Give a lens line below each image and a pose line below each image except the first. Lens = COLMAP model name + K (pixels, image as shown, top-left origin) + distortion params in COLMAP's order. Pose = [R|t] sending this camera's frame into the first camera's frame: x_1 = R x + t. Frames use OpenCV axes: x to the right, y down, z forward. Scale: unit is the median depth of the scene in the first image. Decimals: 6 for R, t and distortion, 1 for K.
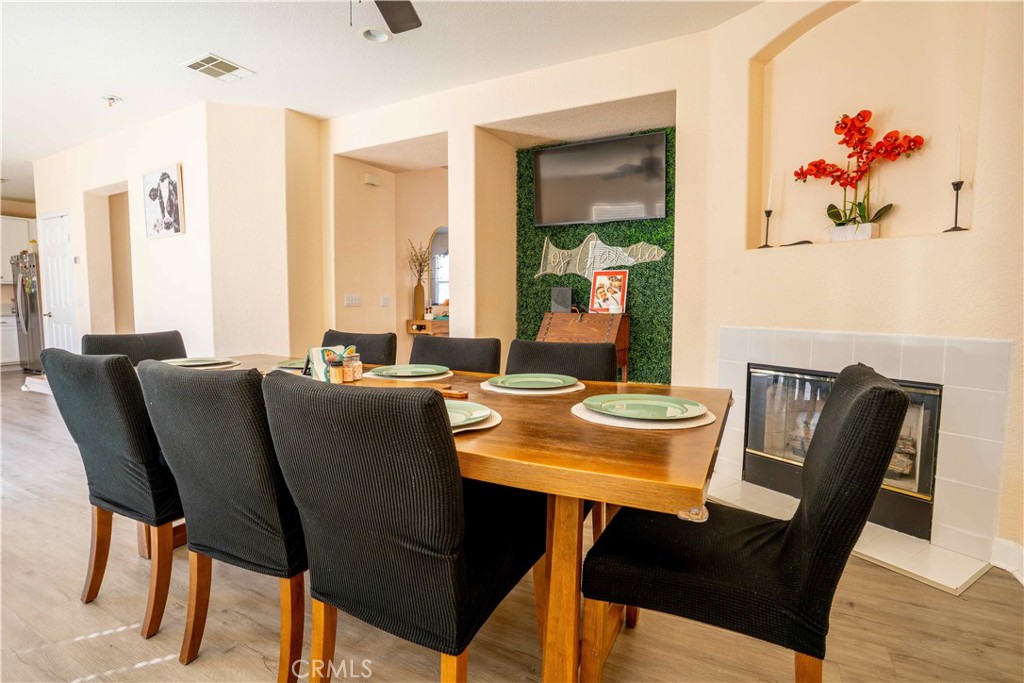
lens RADIAL K [[499.4, 0, 510.4], [0, 499.4, 339.2], [0, 0, 1]] dist [-0.084926, 0.041553]
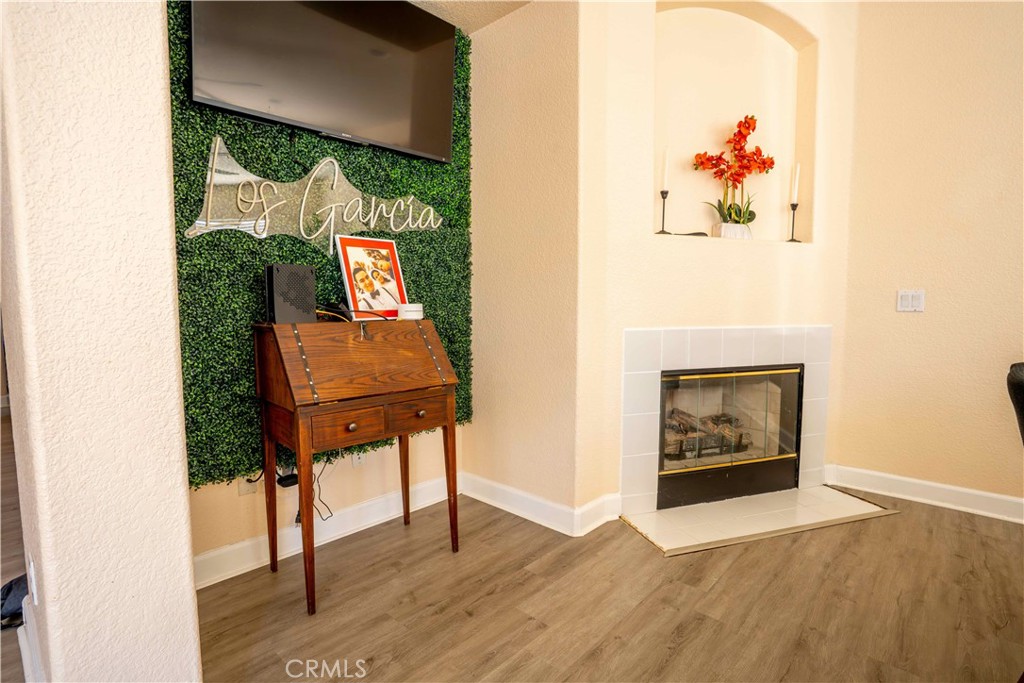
lens RADIAL K [[499.4, 0, 510.4], [0, 499.4, 339.2], [0, 0, 1]] dist [-0.084926, 0.041553]
pose [[0.255989, -0.079047, 0.963442, -0.275726], [0.072424, 0.995418, 0.062427, -0.054487], [-0.963963, 0.053796, 0.260541, 0.734354]]
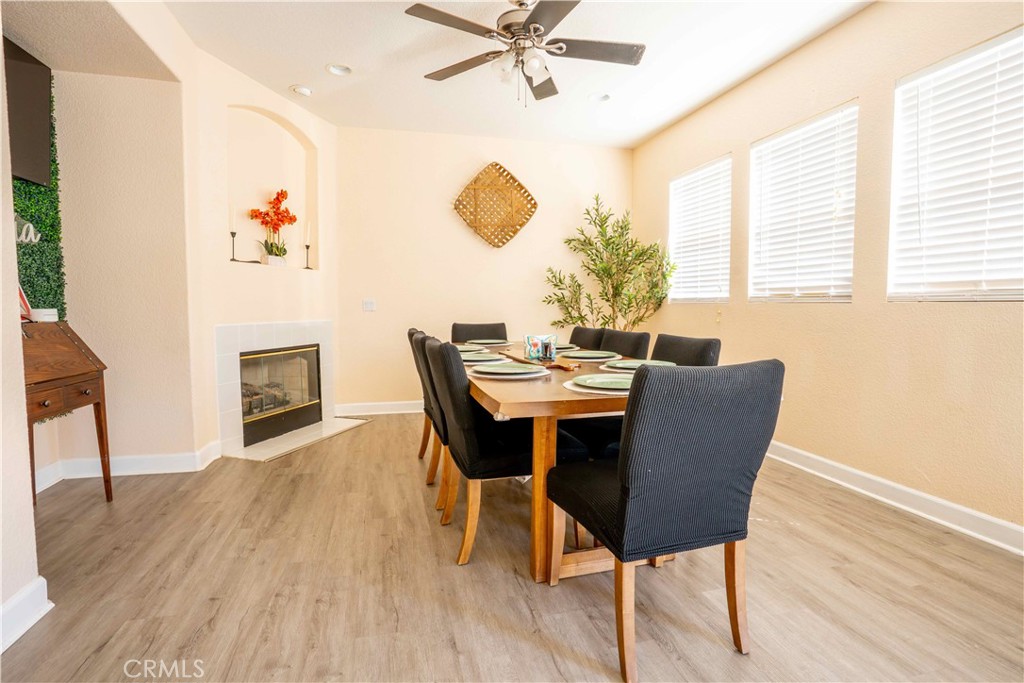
lens RADIAL K [[499.4, 0, 510.4], [0, 499.4, 339.2], [0, 0, 1]] dist [-0.084926, 0.041553]
pose [[-0.673351, -0.054498, 0.737311, -0.639227], [0.050301, 0.991592, 0.119230, -0.070922], [-0.737610, 0.117372, -0.664948, 0.941805]]
